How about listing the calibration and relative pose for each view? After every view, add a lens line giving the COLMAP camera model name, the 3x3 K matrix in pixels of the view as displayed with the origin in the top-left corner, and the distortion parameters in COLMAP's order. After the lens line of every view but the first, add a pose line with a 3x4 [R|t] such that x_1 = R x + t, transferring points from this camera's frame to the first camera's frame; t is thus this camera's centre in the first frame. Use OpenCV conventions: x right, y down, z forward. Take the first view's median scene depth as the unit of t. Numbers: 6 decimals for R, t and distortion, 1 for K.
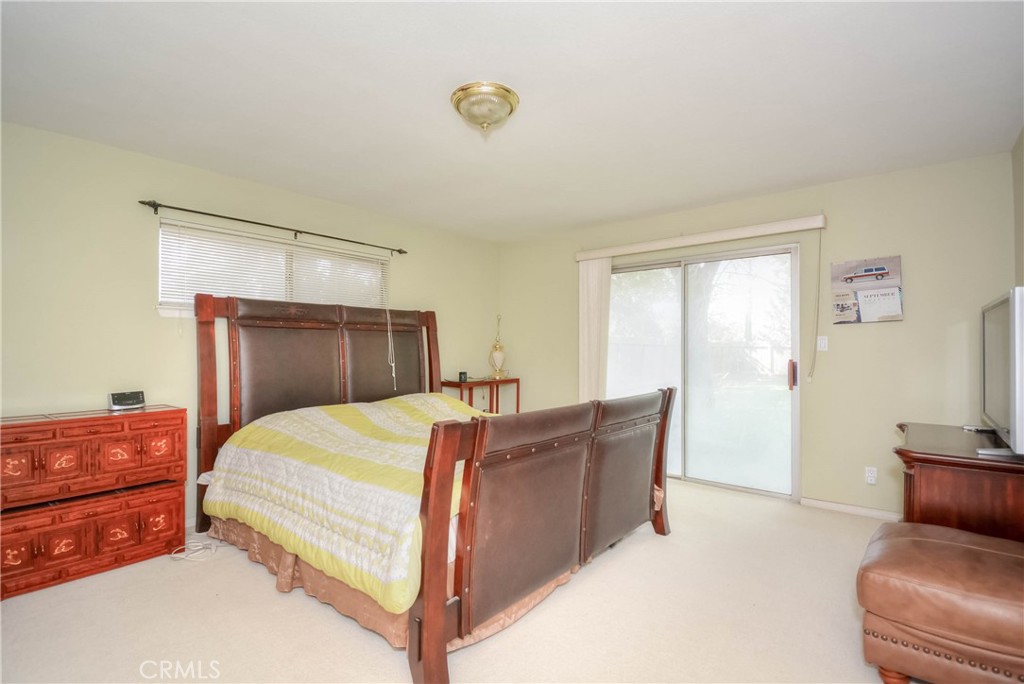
lens RADIAL K [[463.0, 0, 515.1], [0, 463.0, 343.0], [0, 0, 1]] dist [0.018894, -0.024442]
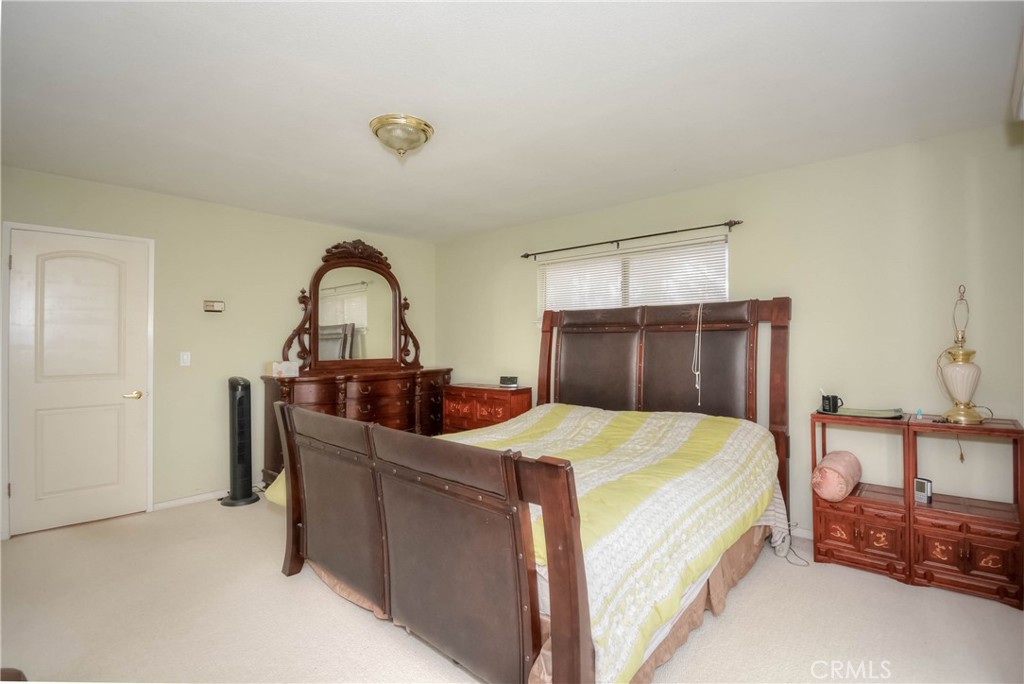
lens RADIAL K [[502.6, 0, 512.6], [0, 502.6, 332.6], [0, 0, 1]] dist [-0.000023, -0.028562]
pose [[-0.070683, -0.026380, -0.997150, 0.677989], [0.003458, 0.999638, -0.026691, -0.001268], [0.997493, -0.005335, -0.070566, 0.823066]]
